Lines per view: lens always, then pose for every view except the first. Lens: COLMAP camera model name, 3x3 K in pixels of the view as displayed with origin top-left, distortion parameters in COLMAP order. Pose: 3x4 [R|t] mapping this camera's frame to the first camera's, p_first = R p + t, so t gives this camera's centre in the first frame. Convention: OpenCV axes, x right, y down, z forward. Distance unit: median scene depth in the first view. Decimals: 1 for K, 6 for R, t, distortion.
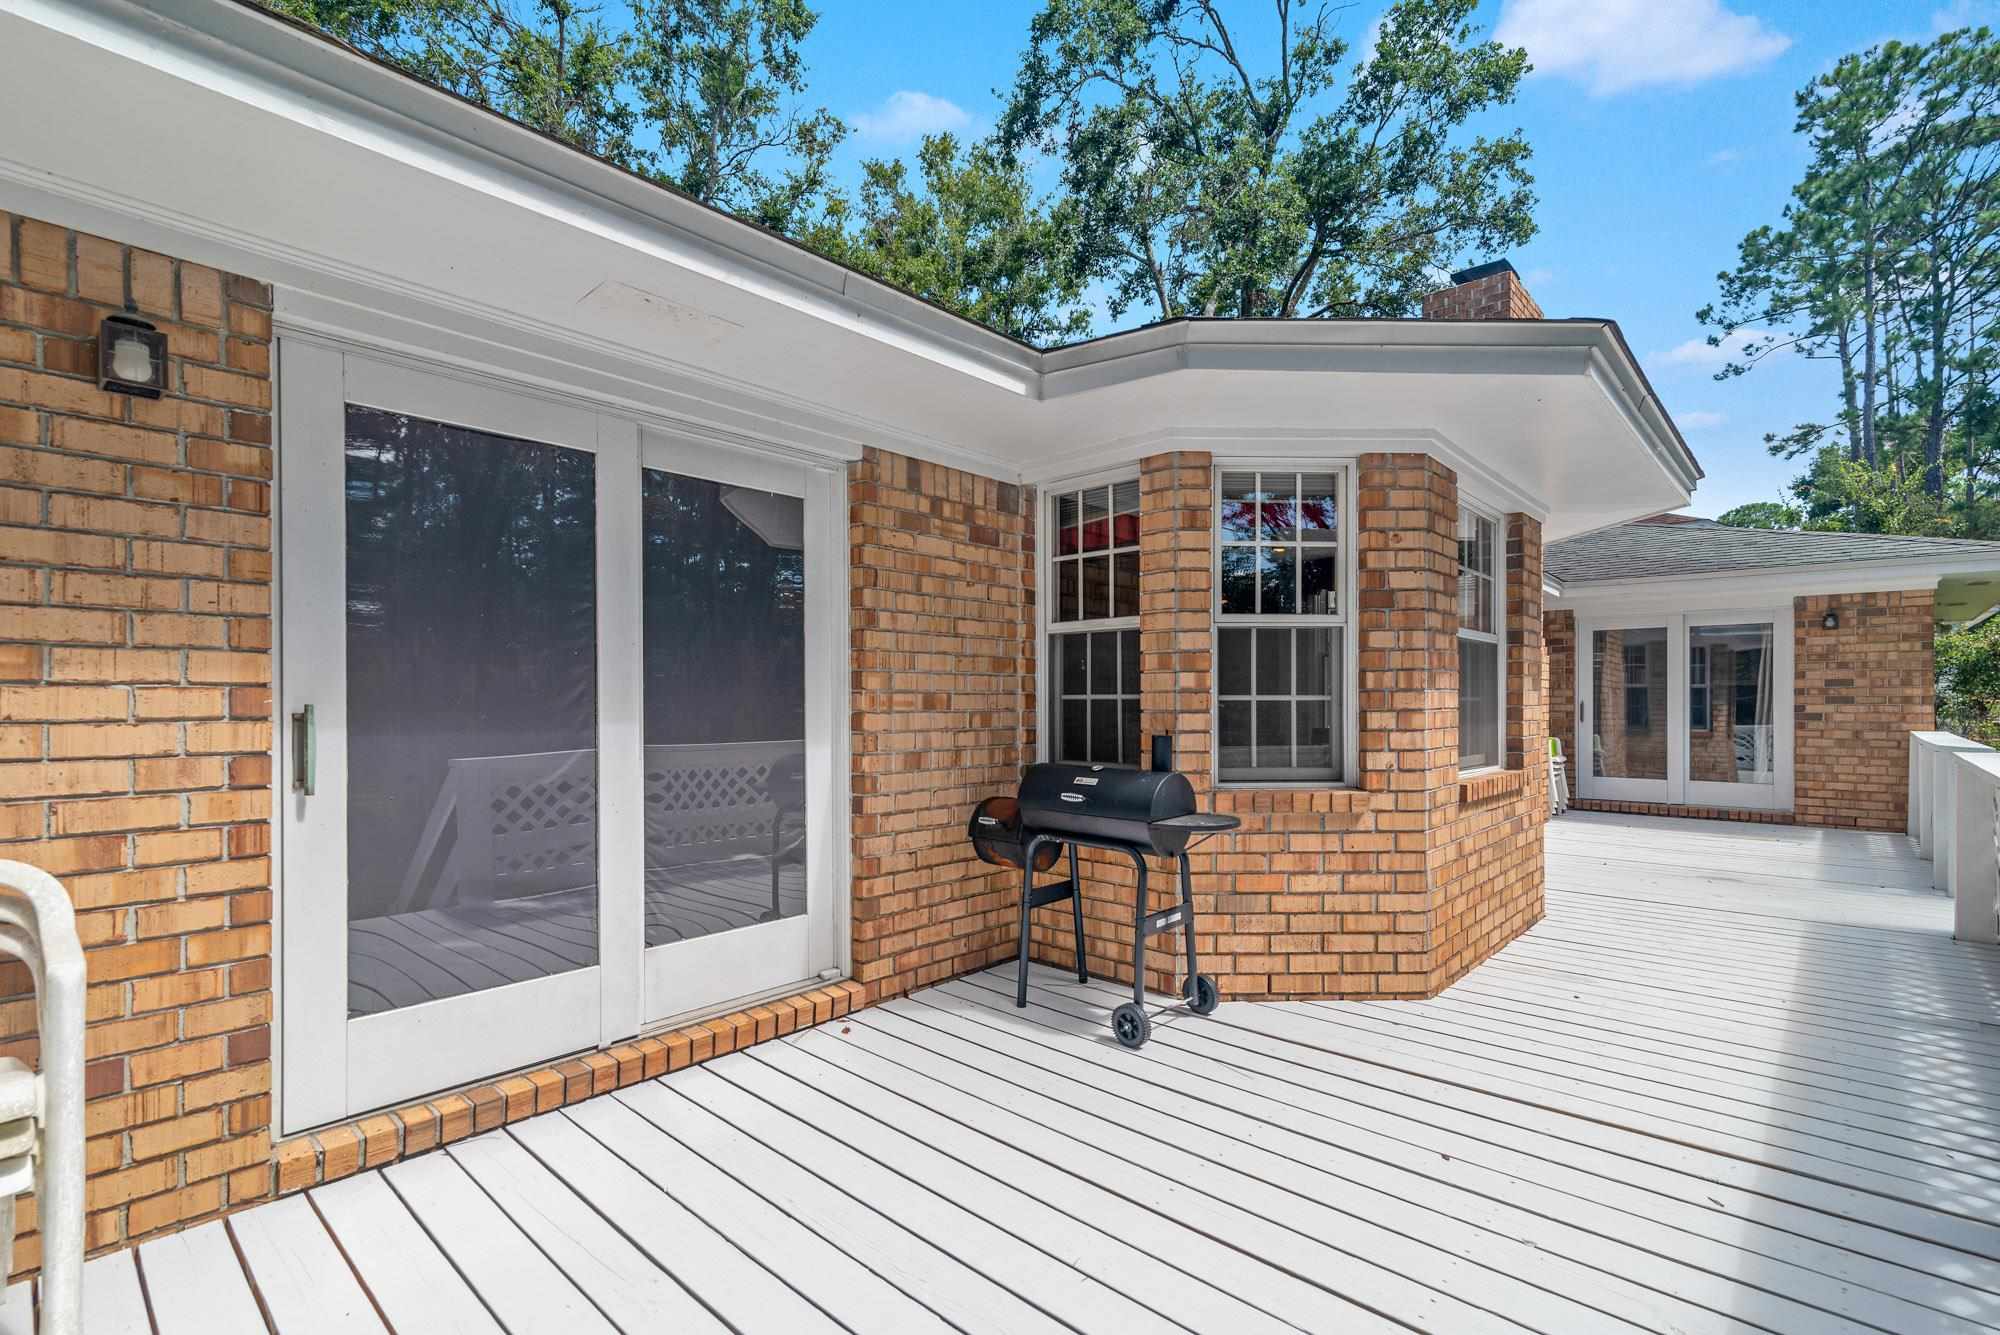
lens RADIAL K [[915.3, 0, 997.4], [0, 915.3, 703.1], [0, 0, 1]] dist [0.002593, 0.000627]
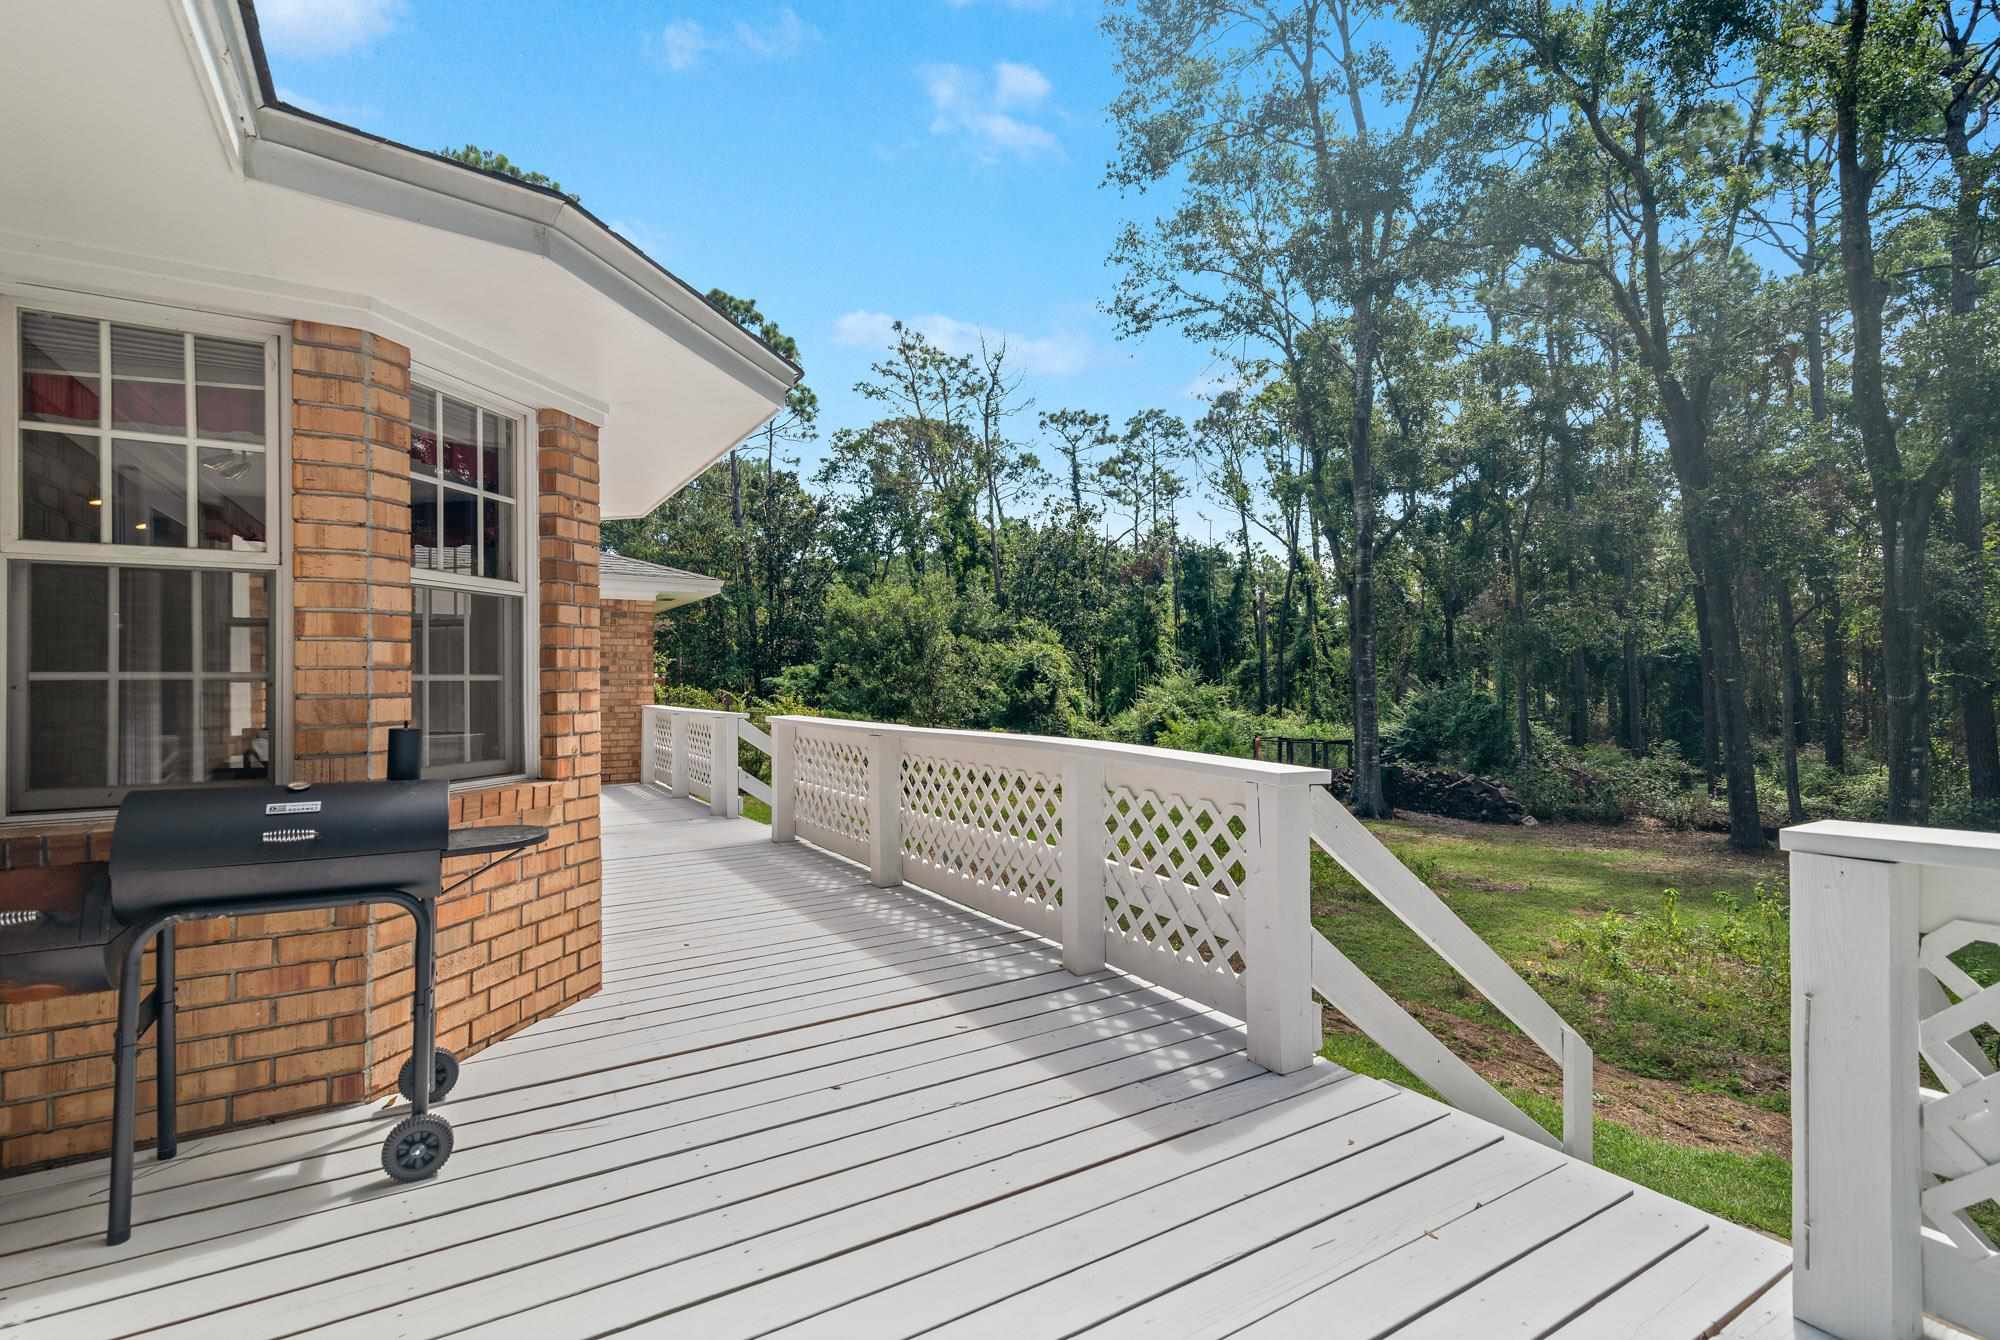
lens RADIAL K [[912.7, 0, 1000.0], [0, 912.7, 670.0], [0, 0, 1]] dist [0.002259, -0.000077]
pose [[0.262988, 0.011310, 0.964733, -0.355429], [0.007395, 0.999878, -0.013738, 0.002368], [-0.964771, 0.010747, 0.262873, 0.337024]]
